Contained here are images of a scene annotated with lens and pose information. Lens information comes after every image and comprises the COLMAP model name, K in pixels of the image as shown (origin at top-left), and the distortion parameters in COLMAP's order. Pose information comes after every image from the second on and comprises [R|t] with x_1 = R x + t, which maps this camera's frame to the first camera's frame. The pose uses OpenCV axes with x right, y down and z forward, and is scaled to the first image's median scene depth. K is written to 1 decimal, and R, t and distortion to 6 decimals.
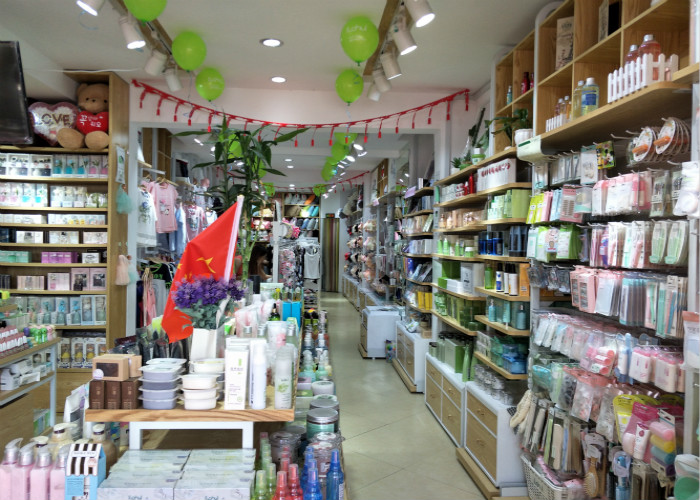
lens RADIAL K [[558.5, 0, 336.6], [0, 558.5, 255.1], [0, 0, 1]] dist [0.028887, -0.003723]
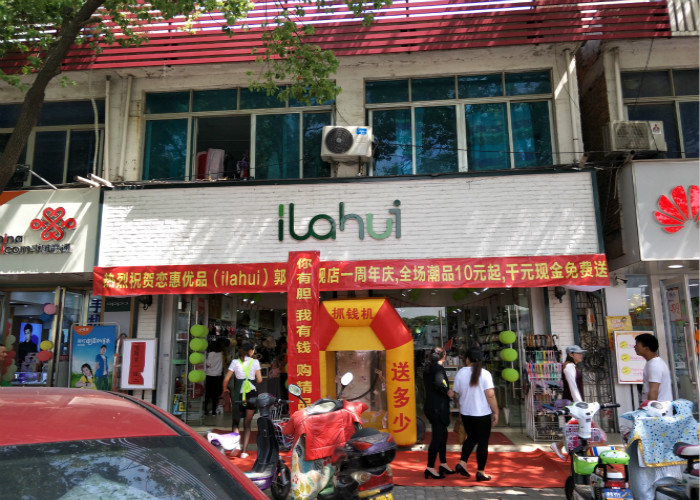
lens RADIAL K [[558.5, 0, 336.6], [0, 558.5, 255.1], [0, 0, 1]] dist [0.028887, -0.003723]
pose [[0.989736, -0.046509, -0.135126, -0.218082], [0.018677, 0.979547, -0.200345, 0.098455], [0.141680, 0.195765, 0.970362, -2.251612]]
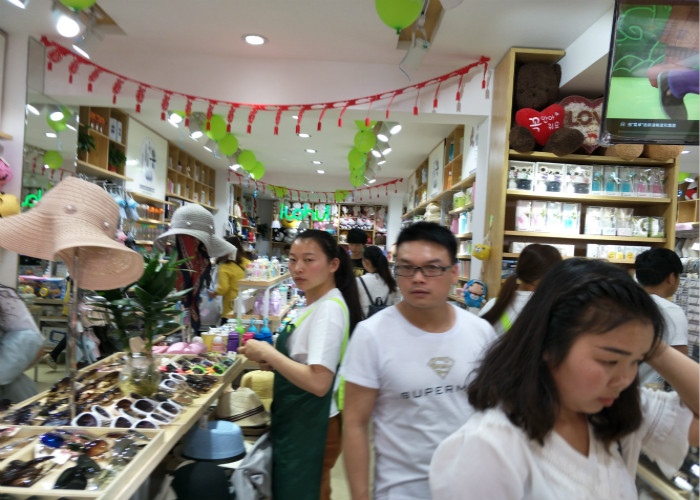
lens RADIAL K [[567.4, 0, 351.6], [0, 567.4, 262.6], [0, 0, 1]] dist [0.020476, -0.005538]
pose [[0.998550, 0.034869, -0.041016, -0.786943], [-0.035369, 0.999308, -0.011542, -0.028380], [0.040585, 0.012976, 0.999092, 0.229673]]
